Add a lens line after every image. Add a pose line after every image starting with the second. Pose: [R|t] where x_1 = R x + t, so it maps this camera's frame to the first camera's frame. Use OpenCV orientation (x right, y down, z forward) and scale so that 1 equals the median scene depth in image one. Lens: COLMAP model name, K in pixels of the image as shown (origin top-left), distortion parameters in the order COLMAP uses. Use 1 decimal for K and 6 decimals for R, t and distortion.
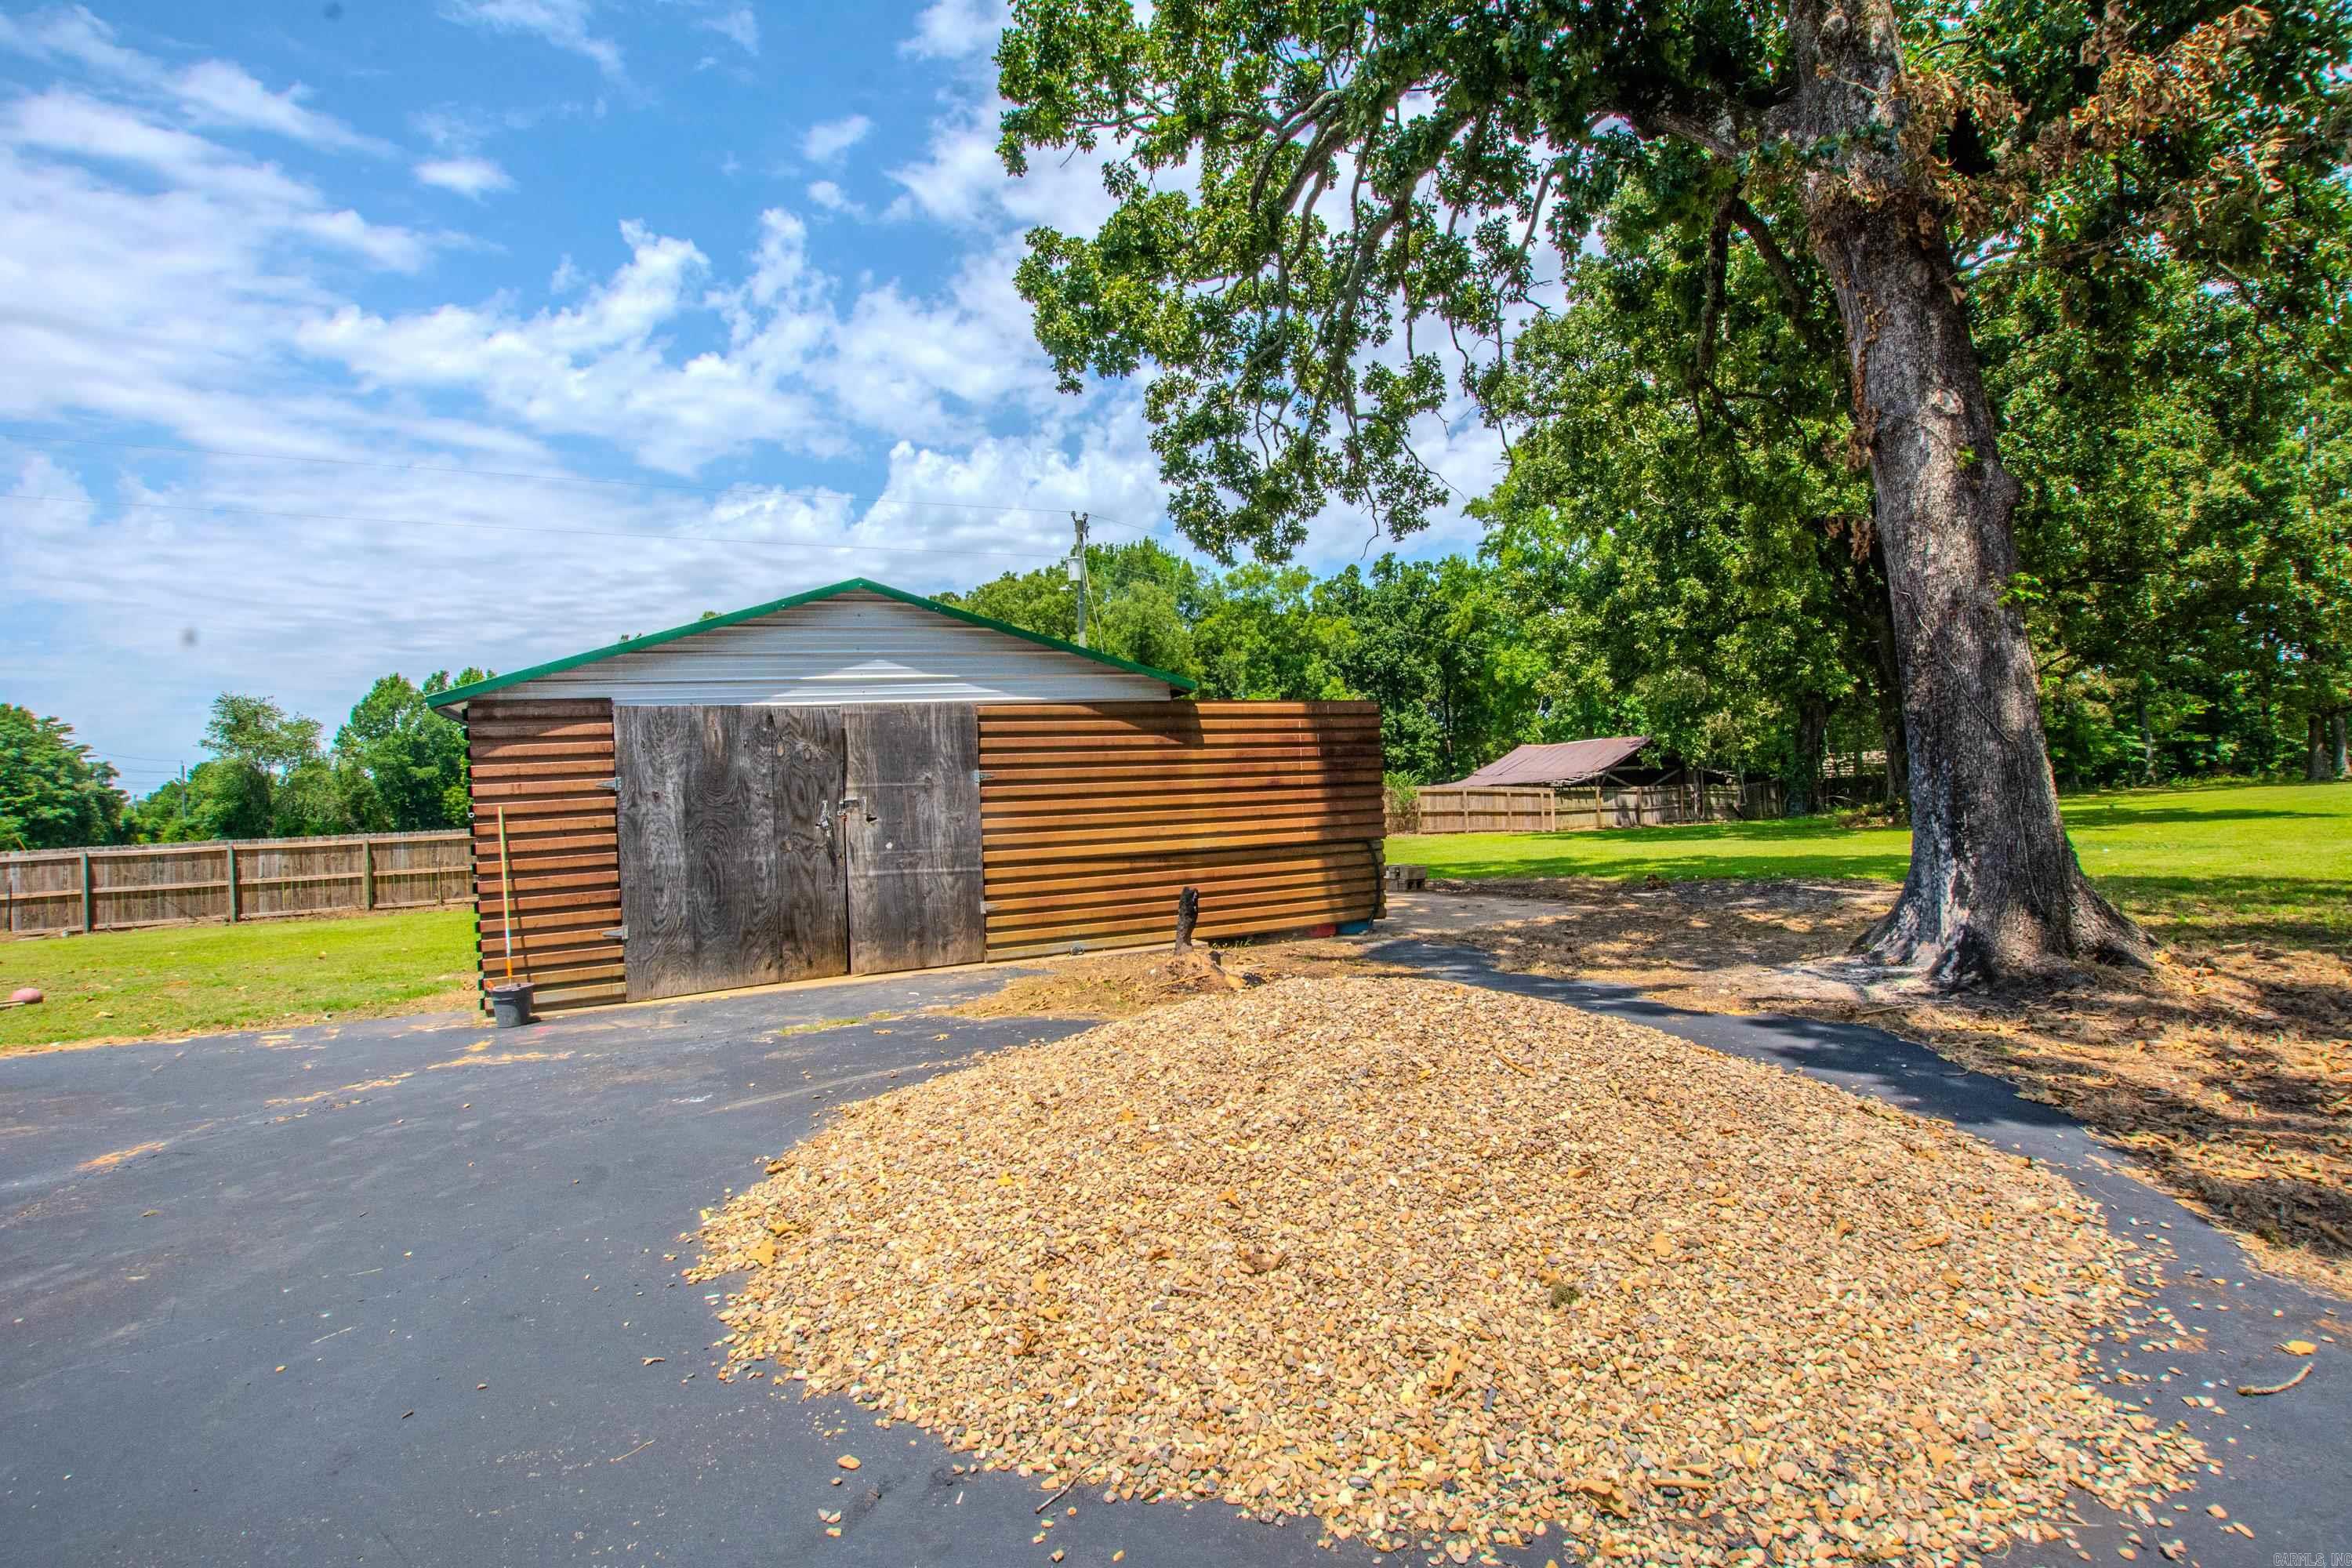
lens RADIAL K [[1072.3, 0, 1284.4], [0, 1072.3, 780.6], [0, 0, 1]] dist [-0.030350, 0.002281]
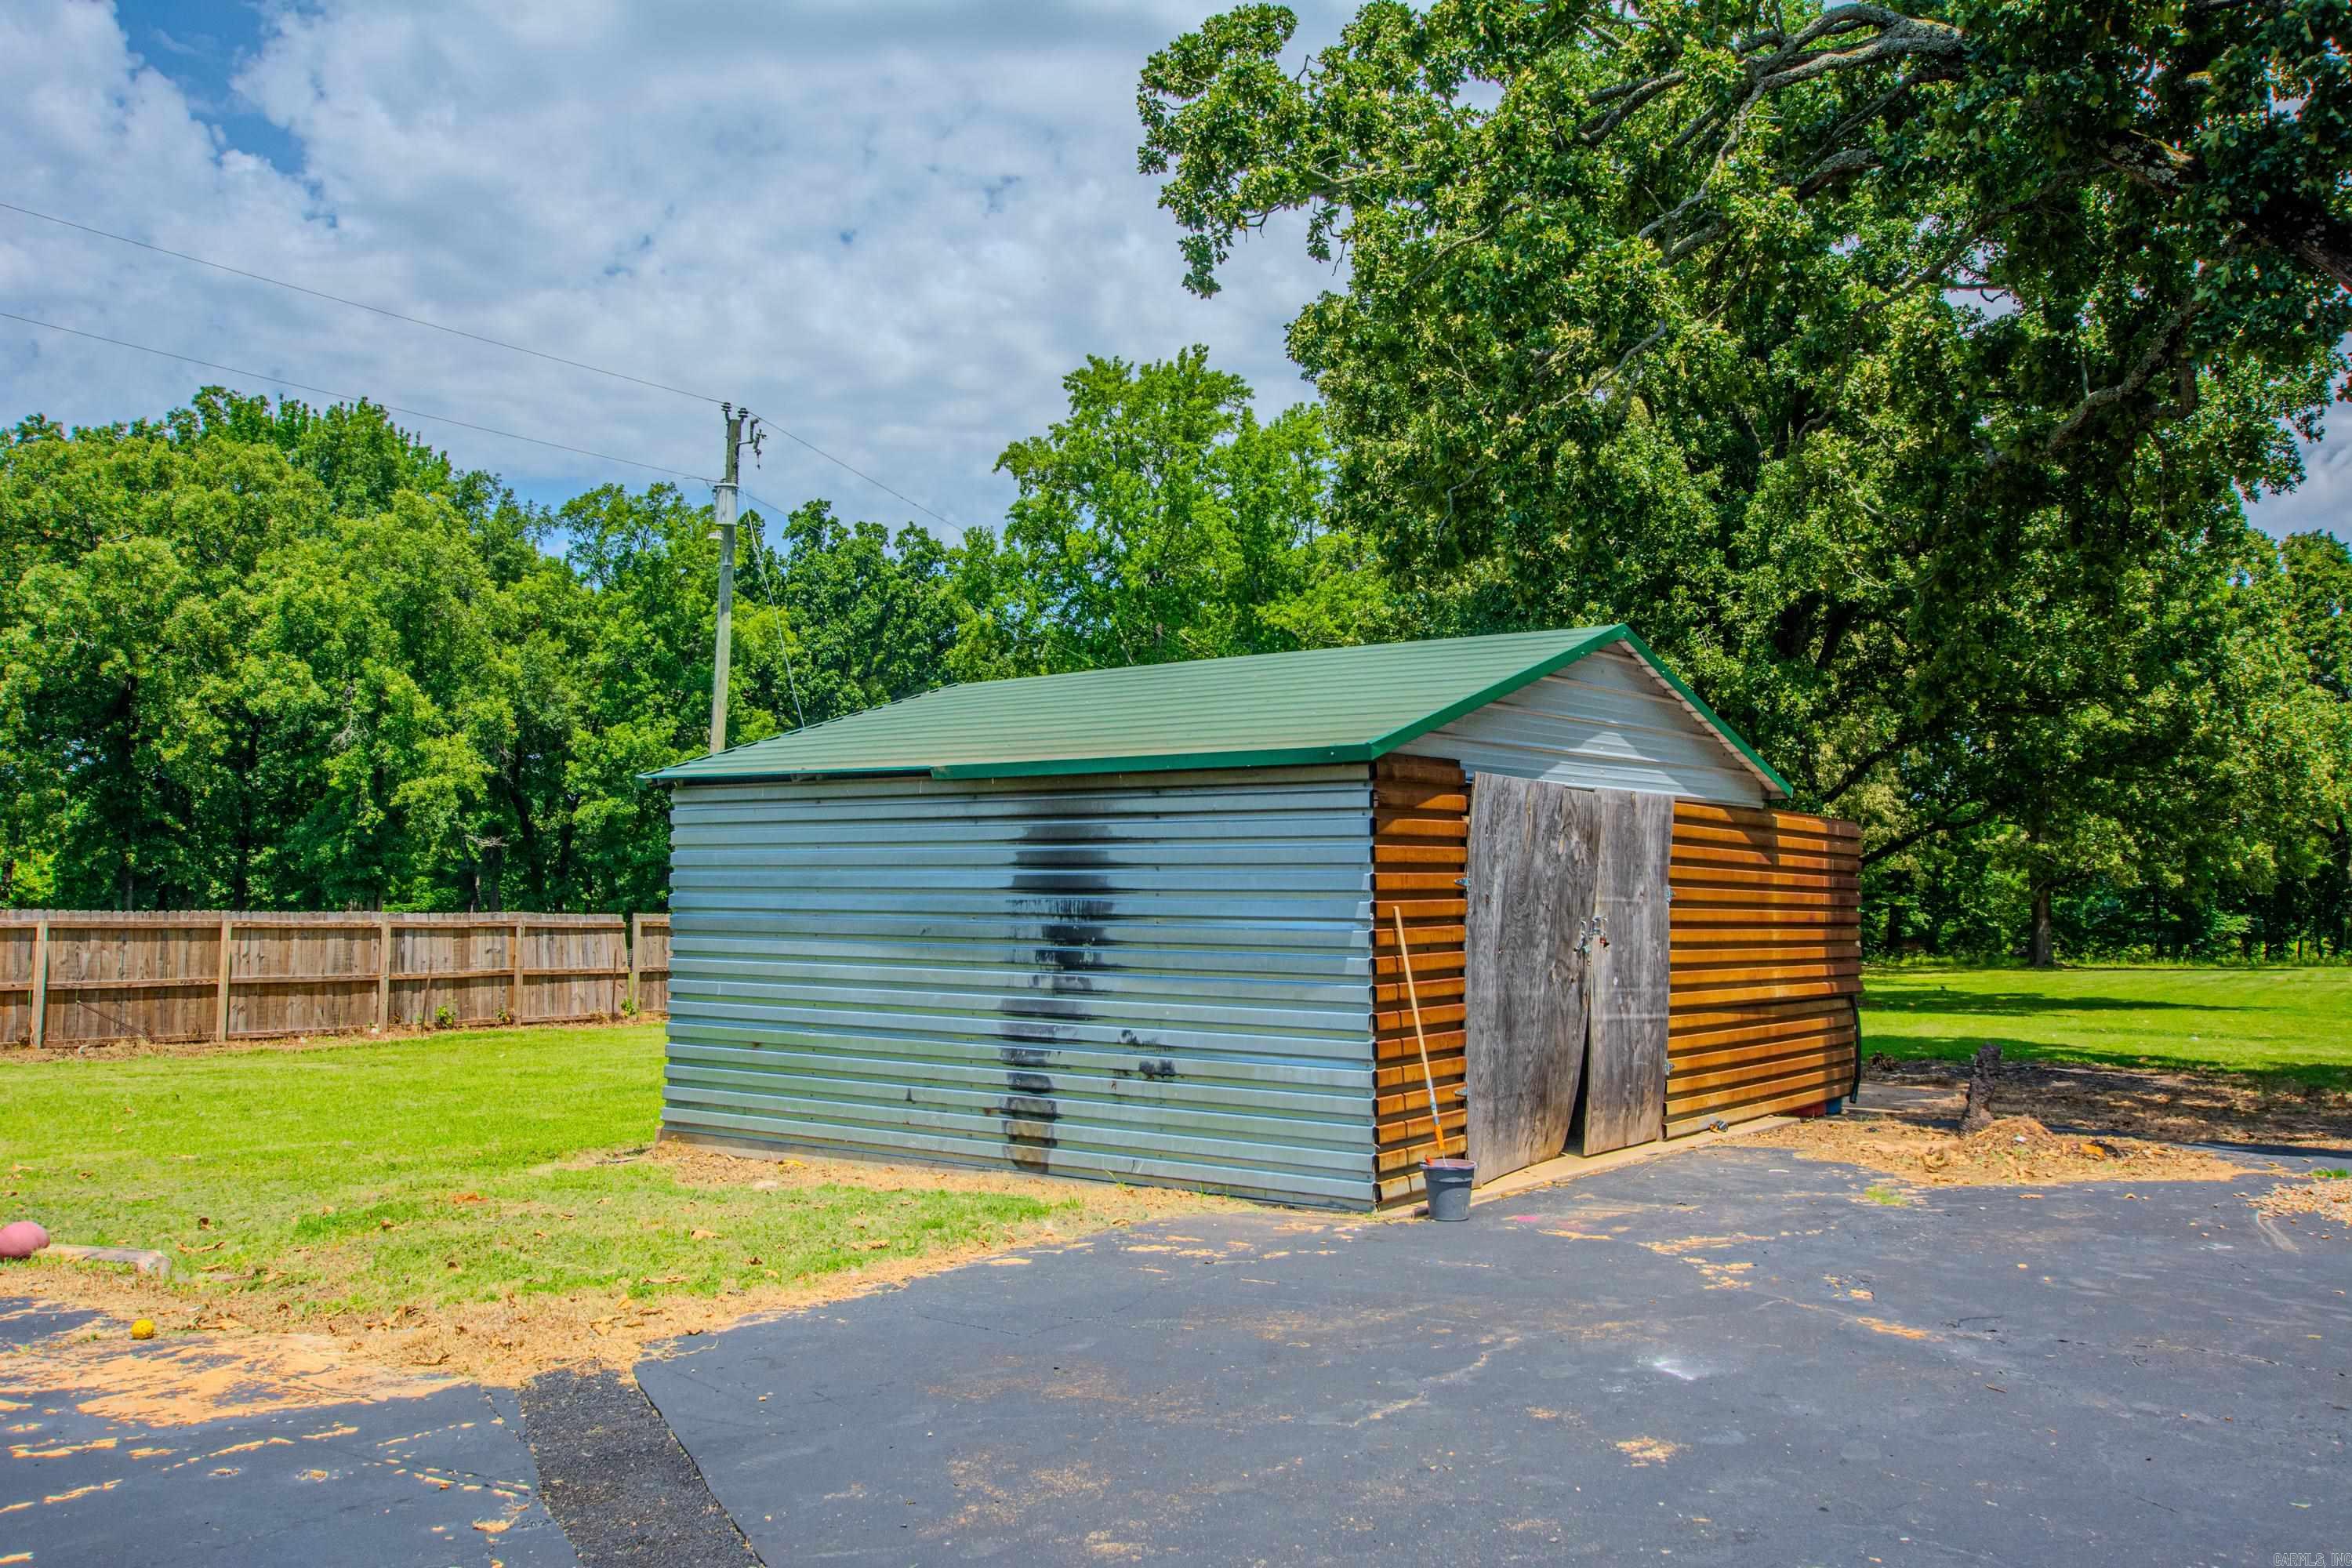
lens RADIAL K [[1988.2, 0, 1181.2], [0, 1988.2, 790.7], [0, 0, 1]] dist [0.024087, 0.004657]
pose [[0.881623, 0.083219, 0.464559, -0.559846], [-0.055266, 0.995763, -0.073496, 0.020950], [-0.468707, 0.039121, 0.882487, -0.043053]]
